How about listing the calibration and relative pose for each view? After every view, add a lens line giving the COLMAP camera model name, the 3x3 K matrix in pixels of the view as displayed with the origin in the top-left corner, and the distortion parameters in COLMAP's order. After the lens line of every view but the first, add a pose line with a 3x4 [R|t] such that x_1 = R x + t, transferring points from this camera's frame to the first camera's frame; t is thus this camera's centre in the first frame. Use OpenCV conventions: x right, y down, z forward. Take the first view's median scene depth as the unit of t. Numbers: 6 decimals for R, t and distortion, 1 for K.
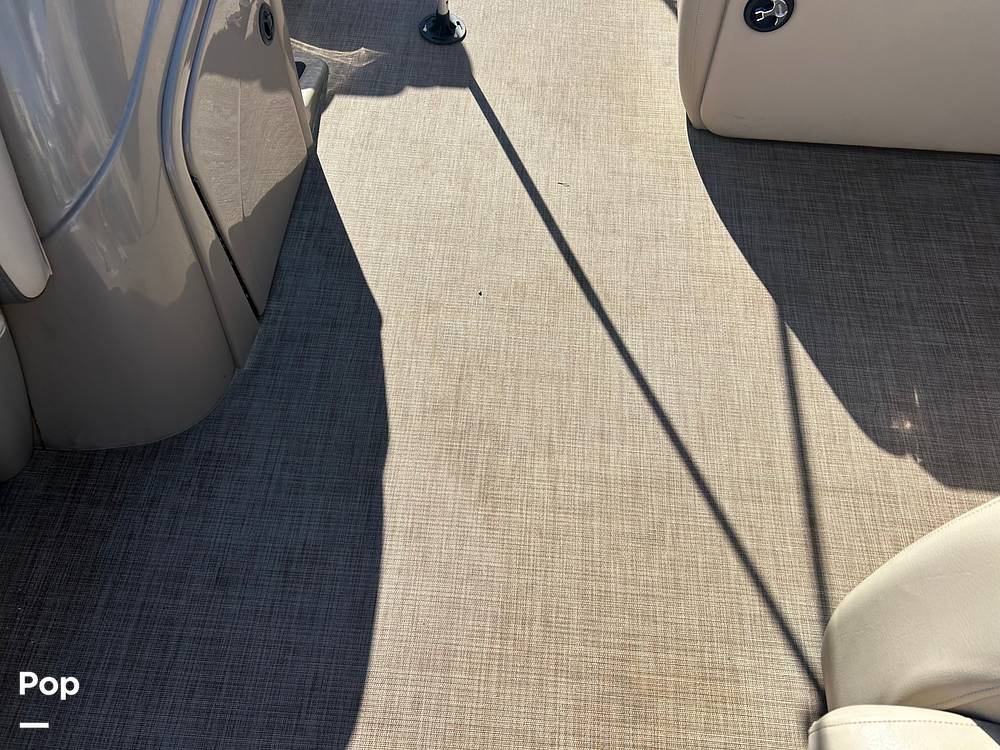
lens RADIAL K [[773.0, 0, 500.0], [0, 773.0, 375.0], [0, 0, 1]] dist [0.034329, -0.027782]
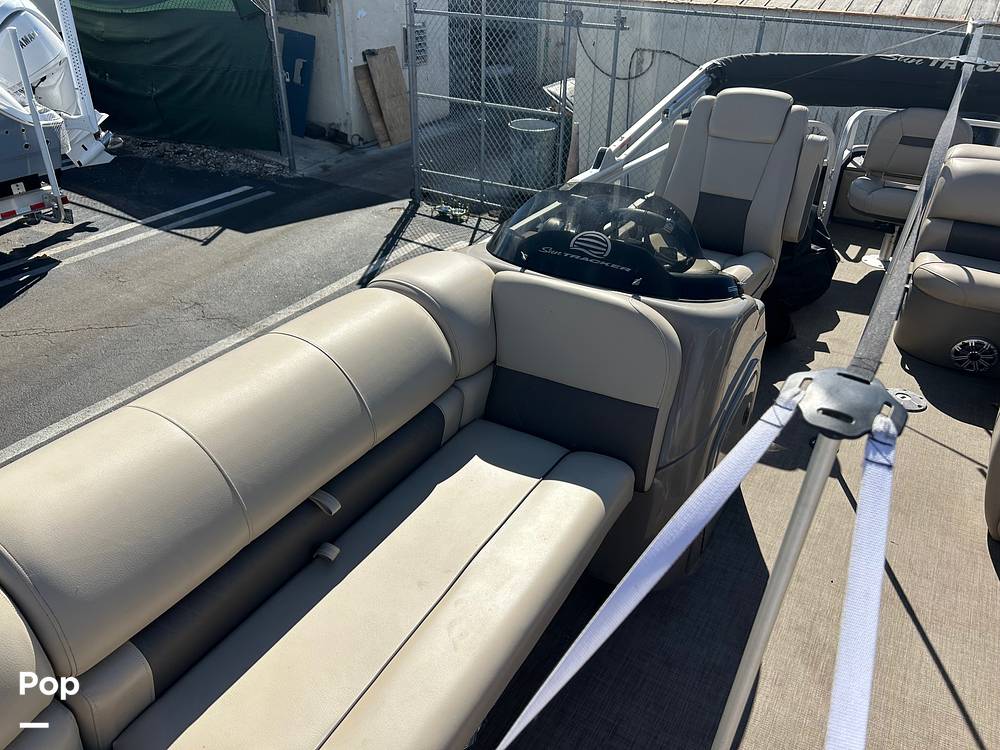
lens RADIAL K [[773.0, 0, 500.0], [0, 773.0, 375.0], [0, 0, 1]] dist [0.034329, -0.027782]
pose [[0.901269, 0.201138, -0.383741, -0.116127], [-0.366017, 0.827399, -0.425961, 0.498162], [0.231830, 0.524361, 0.819329, -0.762711]]
